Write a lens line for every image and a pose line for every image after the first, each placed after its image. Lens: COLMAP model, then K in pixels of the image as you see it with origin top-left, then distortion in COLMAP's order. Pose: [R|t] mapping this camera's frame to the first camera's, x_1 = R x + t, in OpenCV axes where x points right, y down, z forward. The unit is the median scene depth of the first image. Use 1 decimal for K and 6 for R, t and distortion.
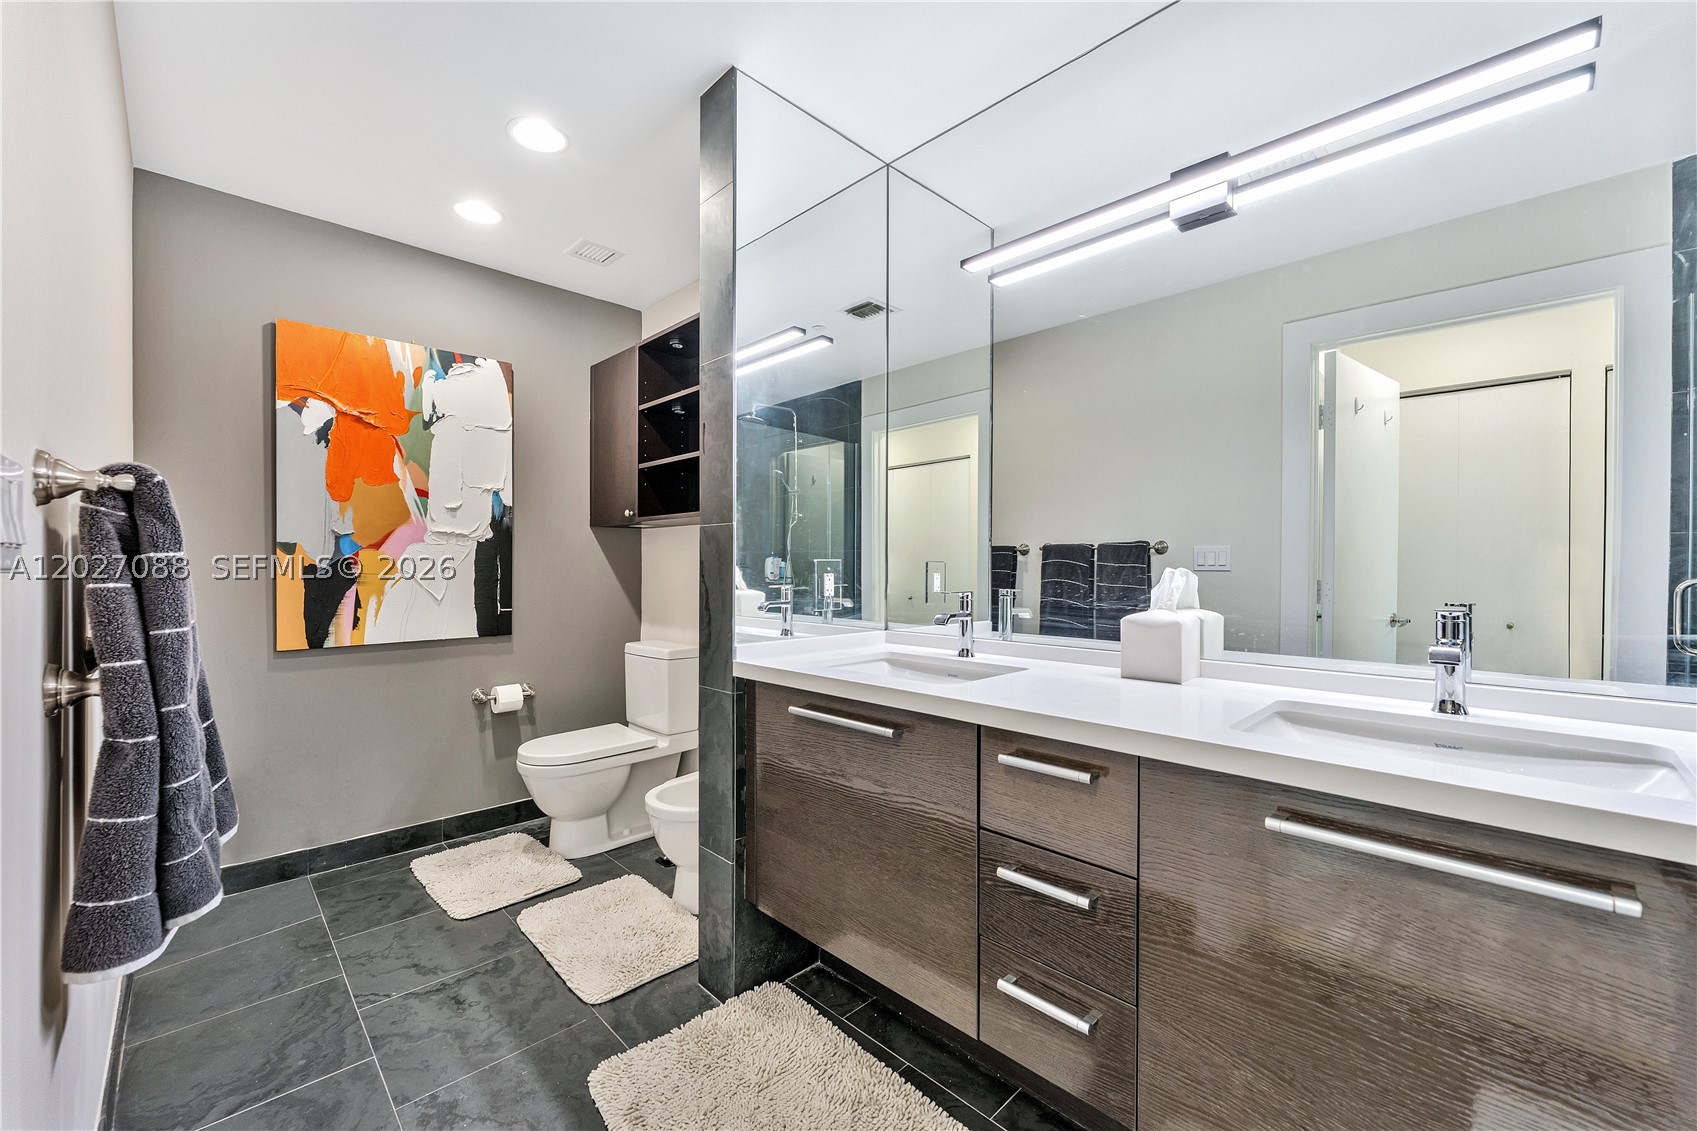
lens RADIAL K [[682.3, 0, 845.5], [0, 682.3, 565.9], [0, 0, 1]] dist [-0.001854, -0.000942]
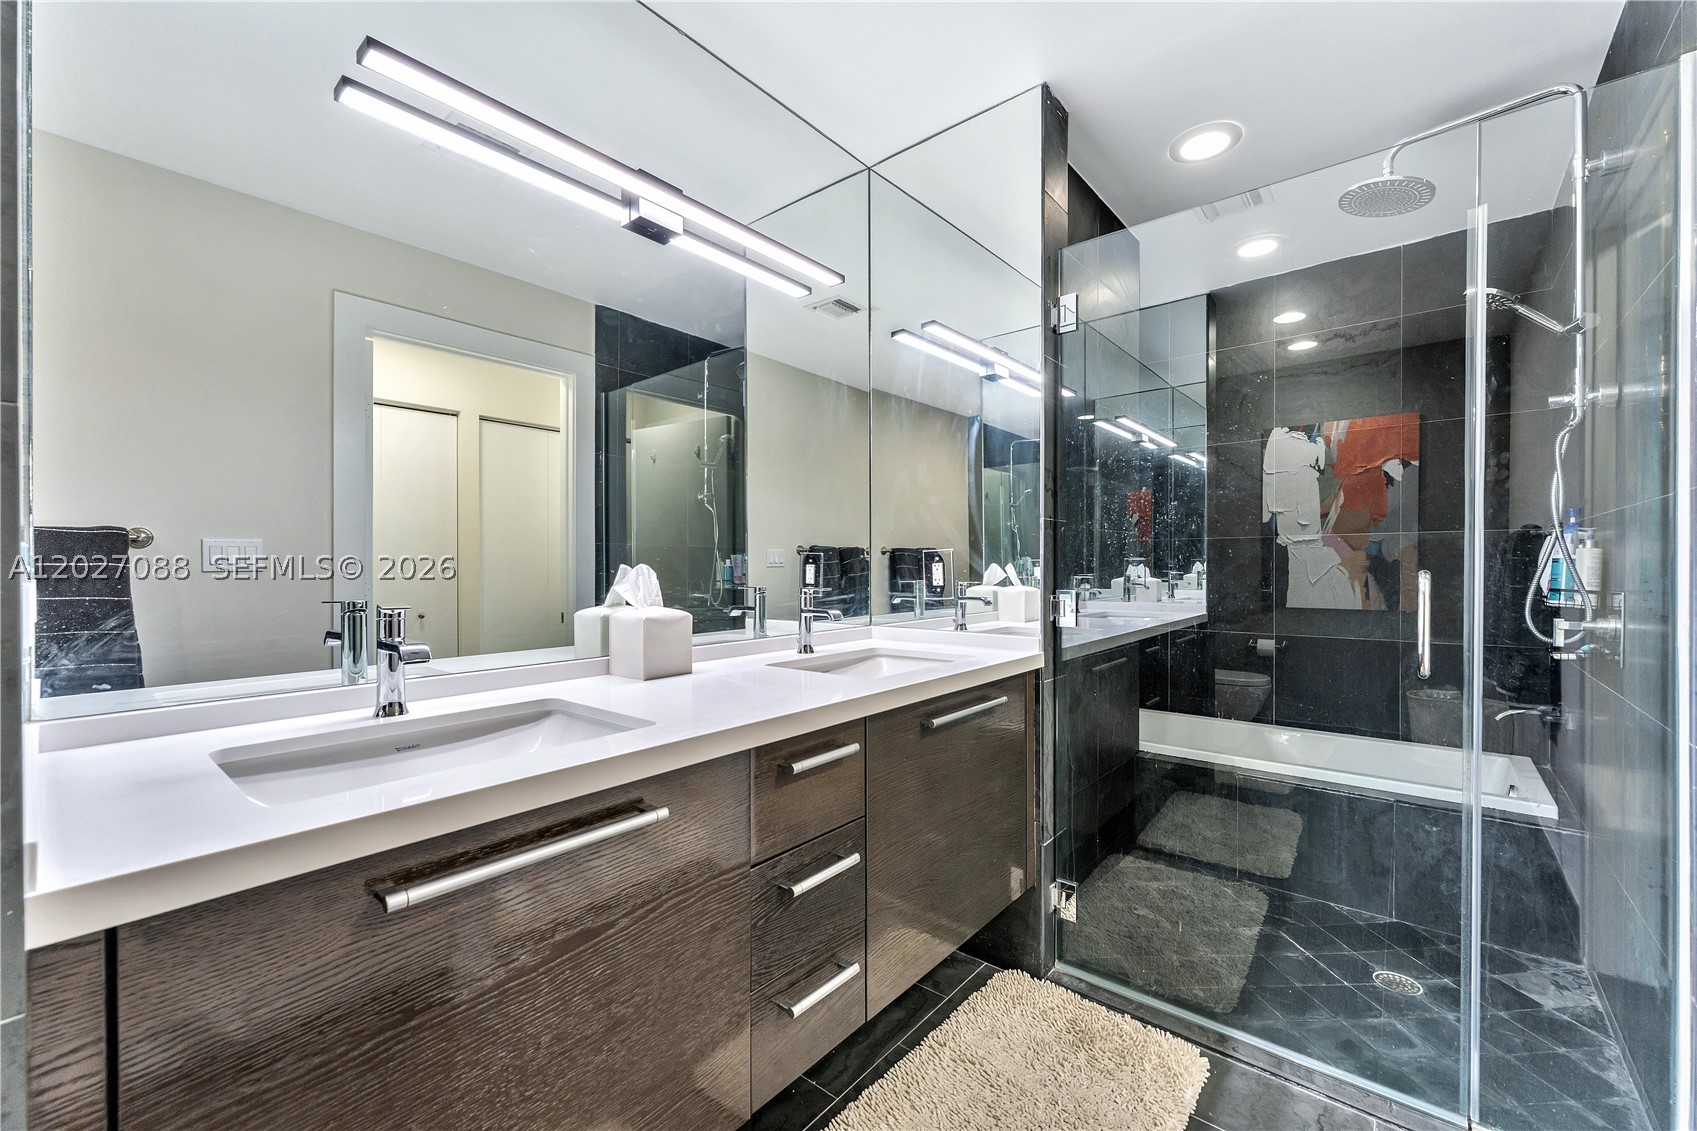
lens RADIAL K [[682.3, 0, 844.4], [0, 682.3, 568.0], [0, 0, 1]] dist [-0.001854, -0.000942]
pose [[-0.100677, -0.002135, 0.994917, -0.561794], [0.006352, 0.999976, 0.002788, 0.008136], [-0.994899, 0.006601, -0.100661, 0.825614]]
